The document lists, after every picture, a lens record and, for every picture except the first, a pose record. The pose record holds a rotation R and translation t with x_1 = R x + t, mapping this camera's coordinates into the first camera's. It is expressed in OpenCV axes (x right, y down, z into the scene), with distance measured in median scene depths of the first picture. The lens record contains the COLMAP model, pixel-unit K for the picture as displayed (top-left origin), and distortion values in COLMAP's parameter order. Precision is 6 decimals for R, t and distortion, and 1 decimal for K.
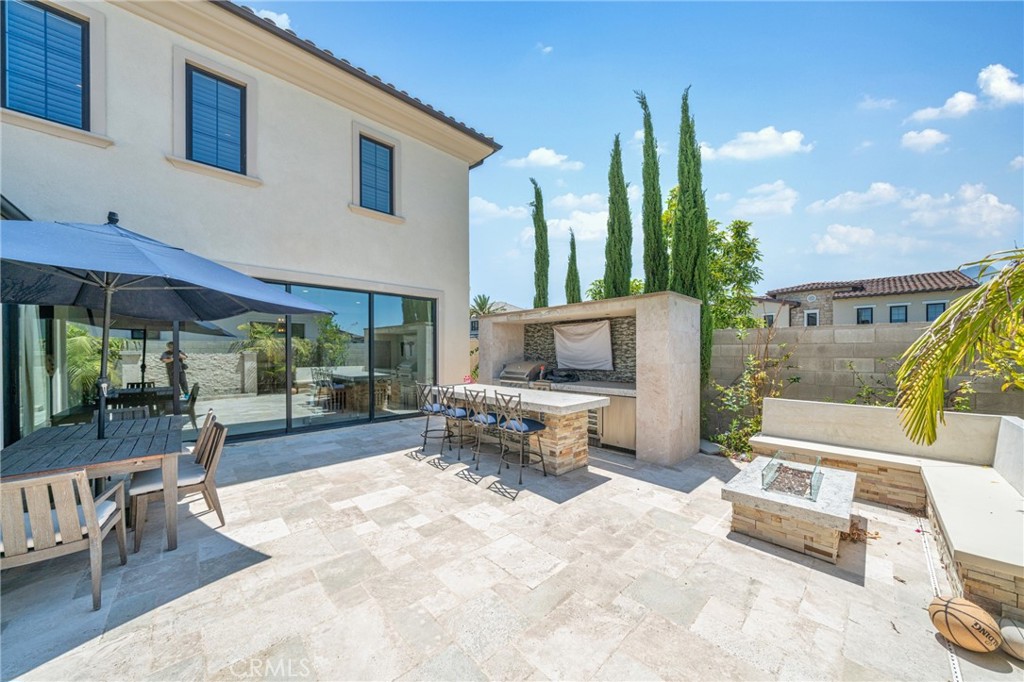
lens RADIAL K [[353.8, 0, 505.2], [0, 353.8, 348.4], [0, 0, 1]] dist [-0.003140, -0.000095]
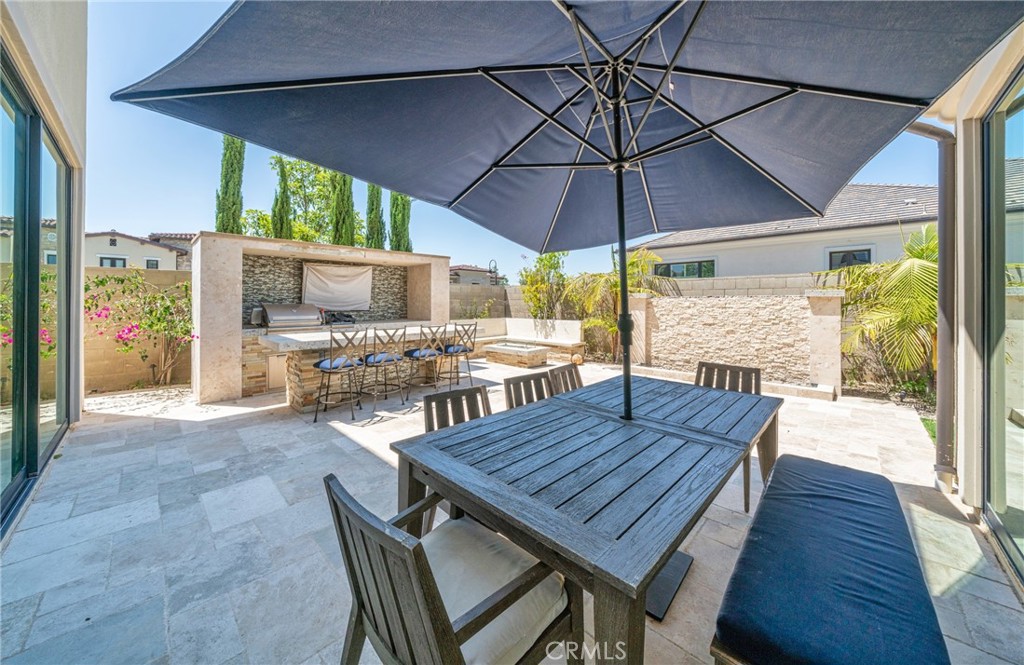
lens RADIAL K [[353.4, 0, 509.6], [0, 353.4, 299.9], [0, 0, 1]] dist [-0.000646, -0.000022]
pose [[-0.050304, 0.007541, 0.998705, -1.348633], [-0.008456, 0.999932, -0.007977, 0.052483], [-0.998698, -0.008846, -0.050237, 0.956411]]
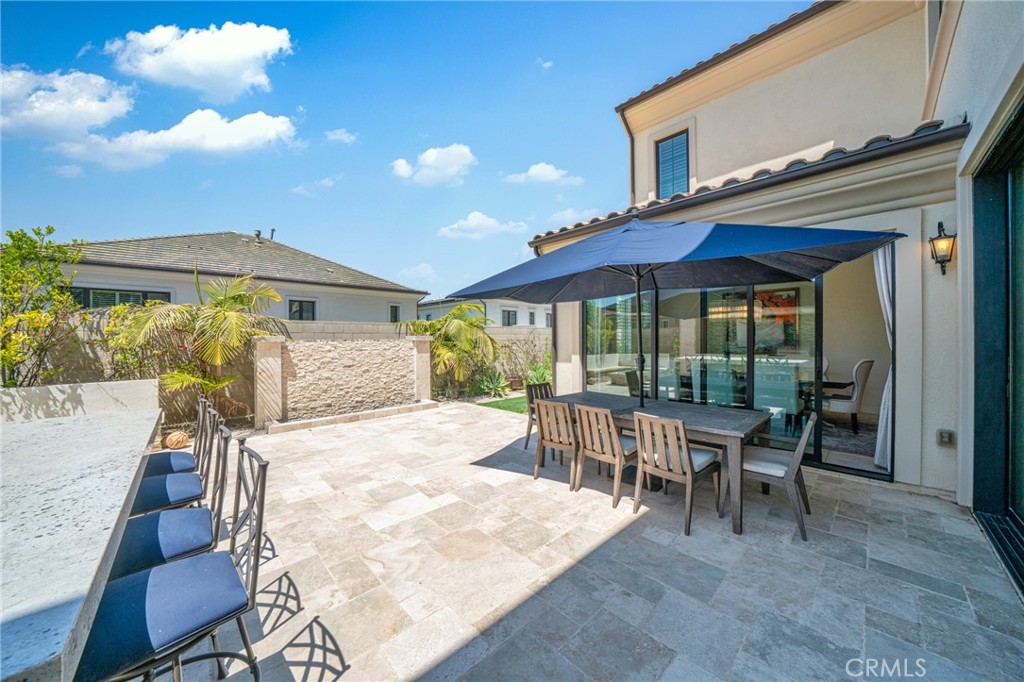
lens RADIAL K [[348.9, 0, 510.9], [0, 348.9, 332.3], [0, 0, 1]] dist [-0.008631, -0.000066]
pose [[-0.999929, 0.007690, -0.009048, -0.551688], [0.007932, 0.999604, -0.027000, 0.030024], [0.008837, -0.027070, -0.999594, 1.695247]]
